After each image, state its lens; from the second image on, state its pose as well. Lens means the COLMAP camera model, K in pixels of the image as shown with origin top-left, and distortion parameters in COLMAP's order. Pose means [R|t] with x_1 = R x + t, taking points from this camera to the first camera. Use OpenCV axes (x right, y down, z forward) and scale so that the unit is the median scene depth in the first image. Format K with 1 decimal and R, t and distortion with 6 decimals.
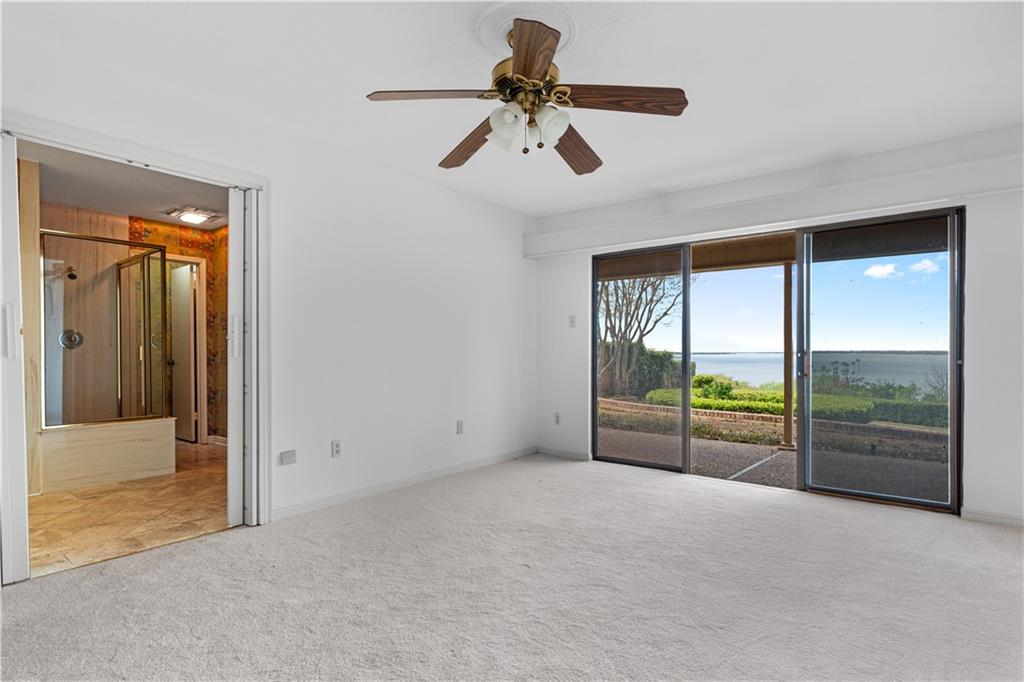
lens RADIAL K [[514.5, 0, 509.8], [0, 514.5, 356.4], [0, 0, 1]] dist [-0.001906, -0.000478]
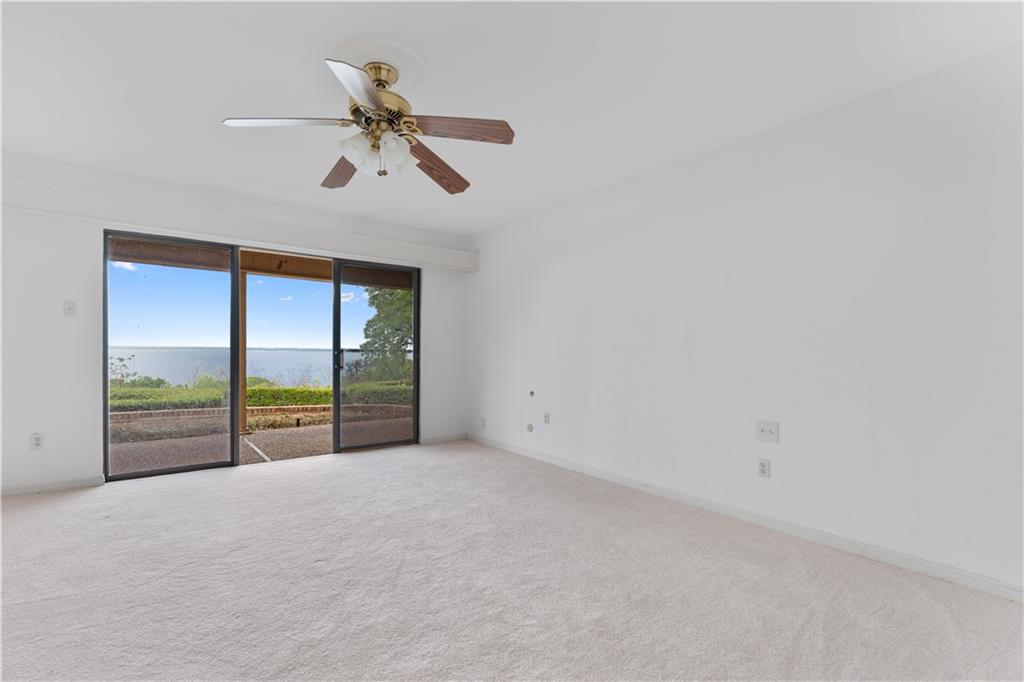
lens RADIAL K [[458.9, 0, 510.3], [0, 458.9, 355.8], [0, 0, 1]] dist [-0.000398, 0.000099]
pose [[0.244017, -0.009196, 0.969727, -0.177236], [0.000307, 0.999956, 0.009405, -0.002019], [-0.969771, -0.001997, 0.244009, 0.095694]]
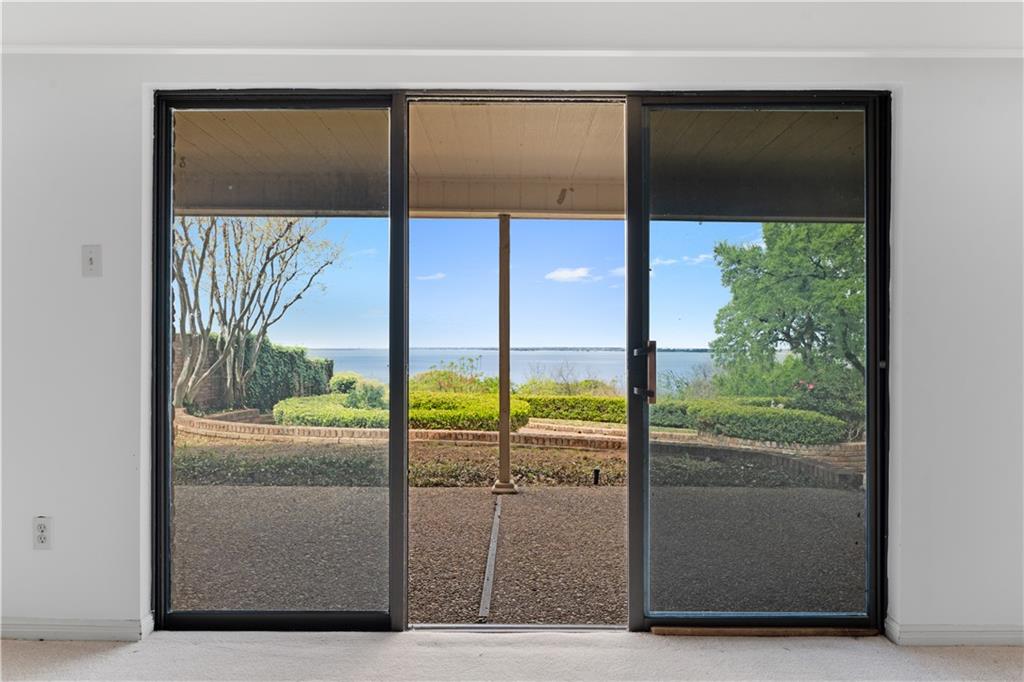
lens RADIAL K [[563.9, 0, 510.3], [0, 563.9, 347.2], [0, 0, 1]] dist [-0.003892, -0.000315]
pose [[0.784914, 0.003866, 0.619592, 0.050667], [0.002290, 0.999956, -0.009140, -0.001086], [-0.619600, 0.008593, 0.784870, 0.236915]]
